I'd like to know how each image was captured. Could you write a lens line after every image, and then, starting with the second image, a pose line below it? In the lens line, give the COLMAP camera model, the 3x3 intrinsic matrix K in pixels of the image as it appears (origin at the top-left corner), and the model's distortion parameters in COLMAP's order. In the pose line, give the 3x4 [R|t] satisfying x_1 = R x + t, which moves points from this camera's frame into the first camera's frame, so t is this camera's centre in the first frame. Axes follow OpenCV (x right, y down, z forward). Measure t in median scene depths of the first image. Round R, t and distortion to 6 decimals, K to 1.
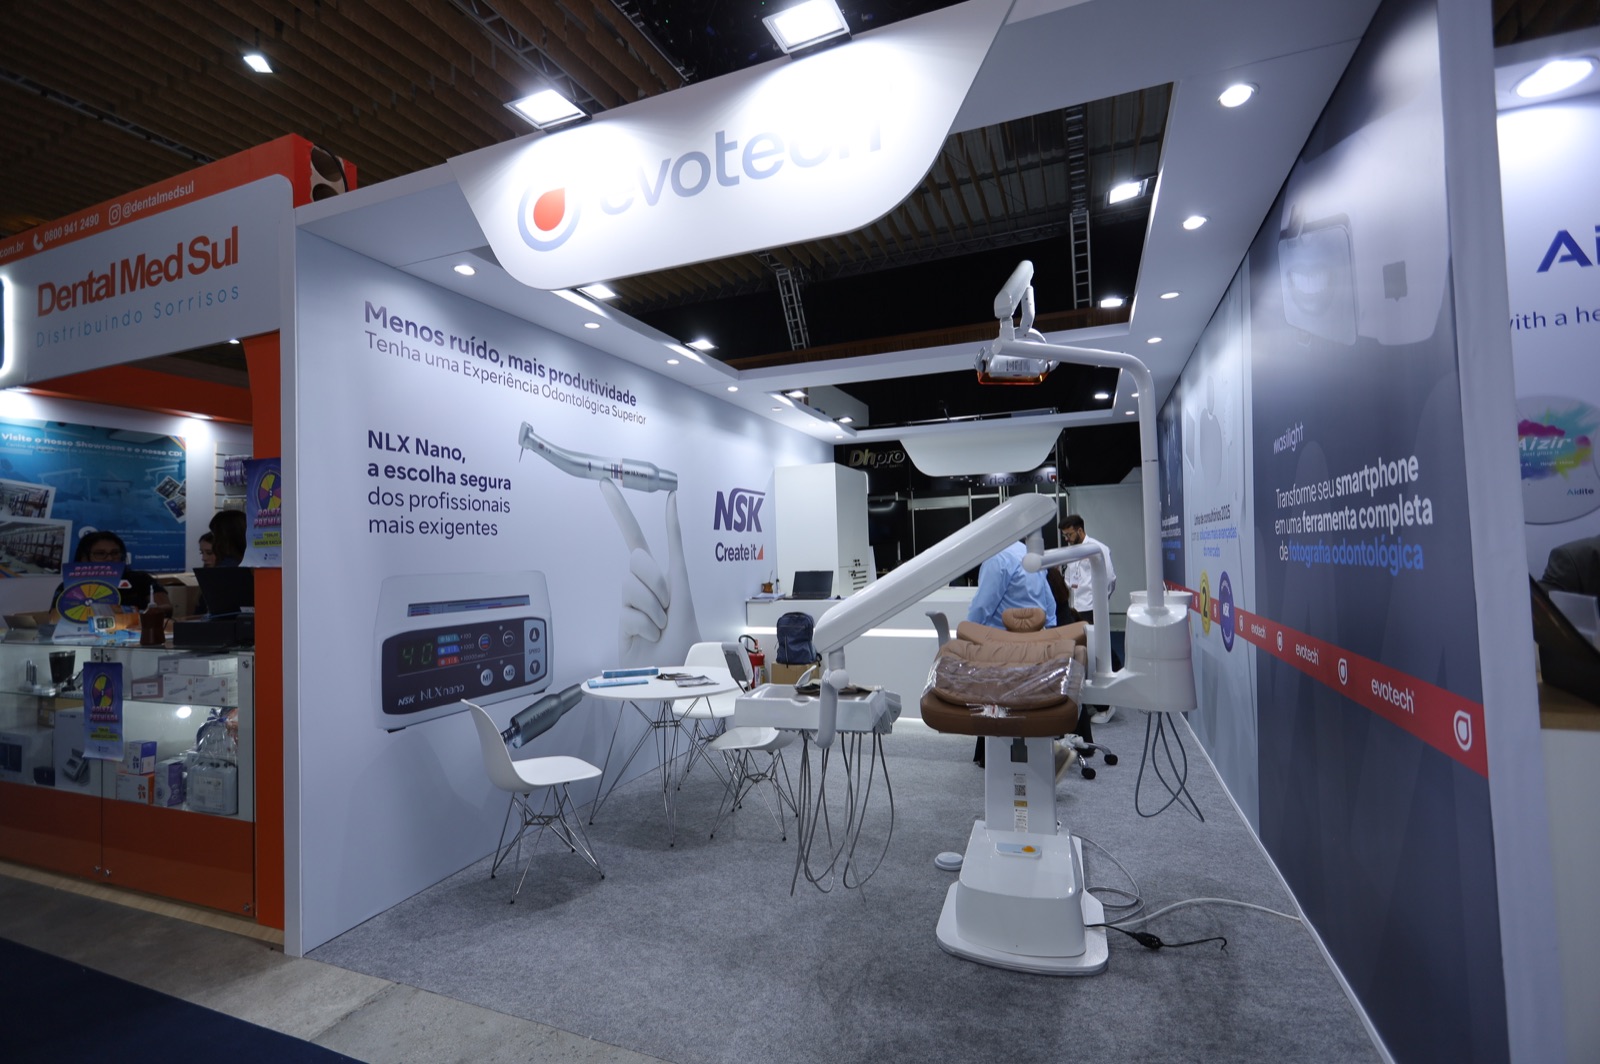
lens RADIAL K [[743.9, 0, 800.0], [0, 743.9, 532.0], [0, 0, 1]] dist [0.000011, 0.000103]
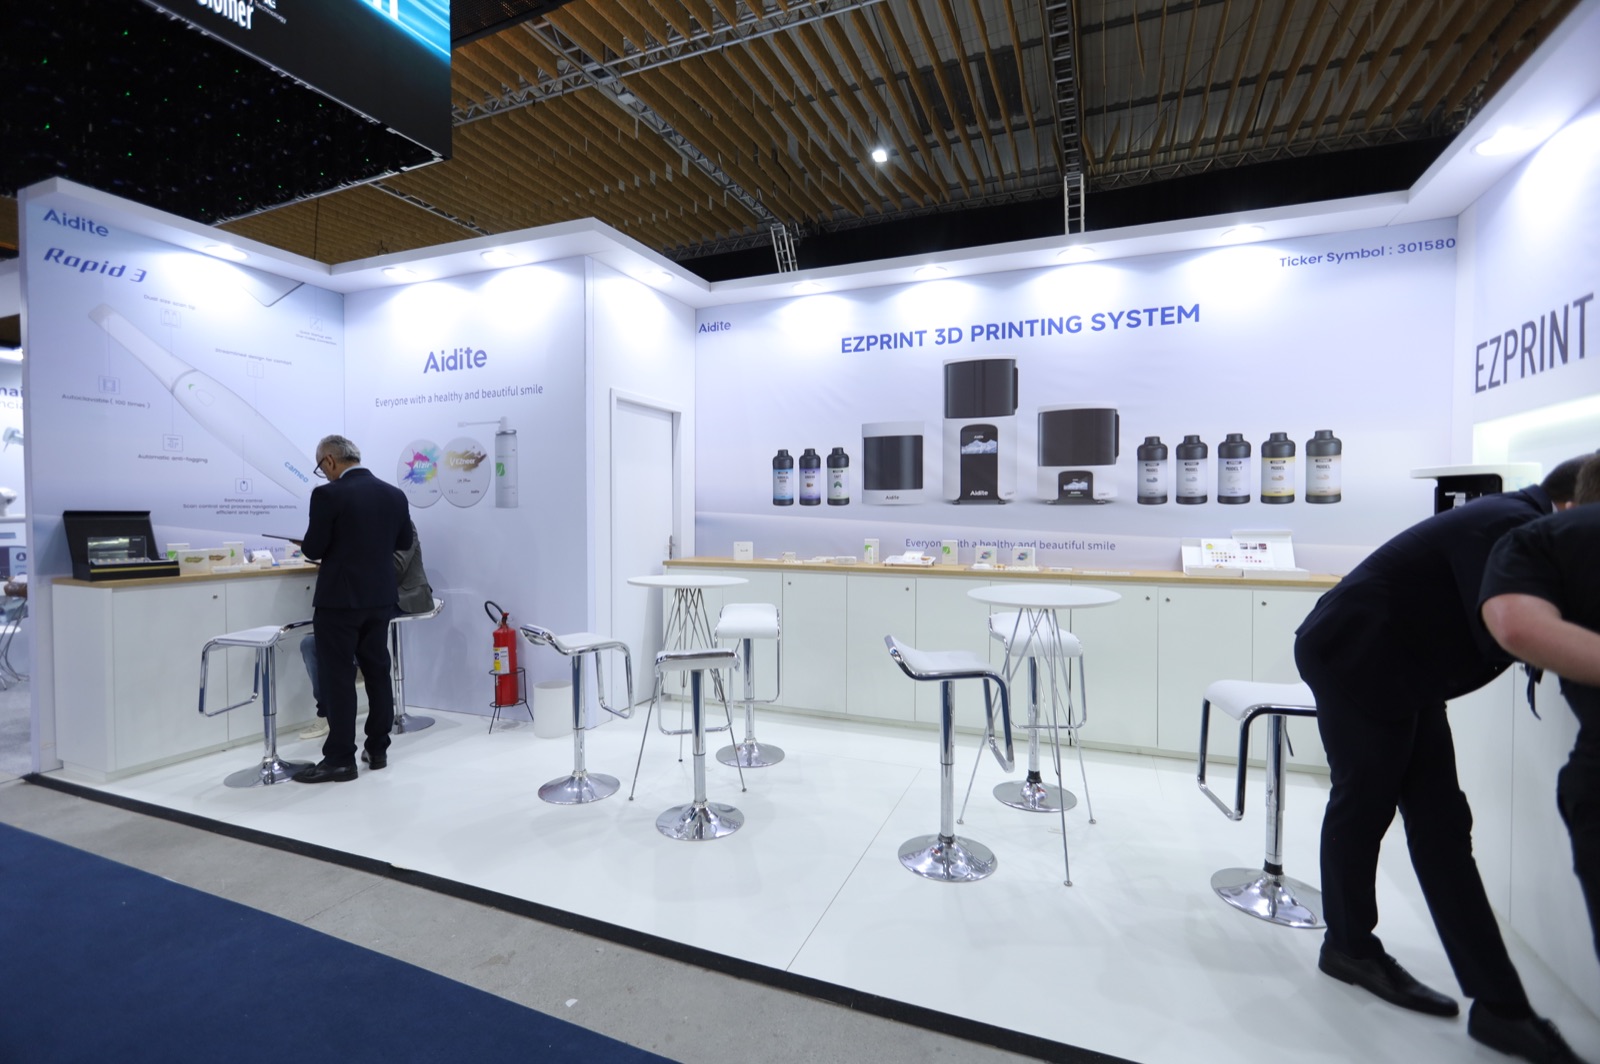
lens RADIAL K [[743.9, 0, 800.0], [0, 743.9, 532.0], [0, 0, 1]] dist [0.000011, 0.000103]
pose [[0.999553, 0.029824, 0.002023, 0.135845], [-0.029890, 0.998037, 0.055039, -0.005665], [-0.000378, -0.055074, 0.998482, -0.062377]]
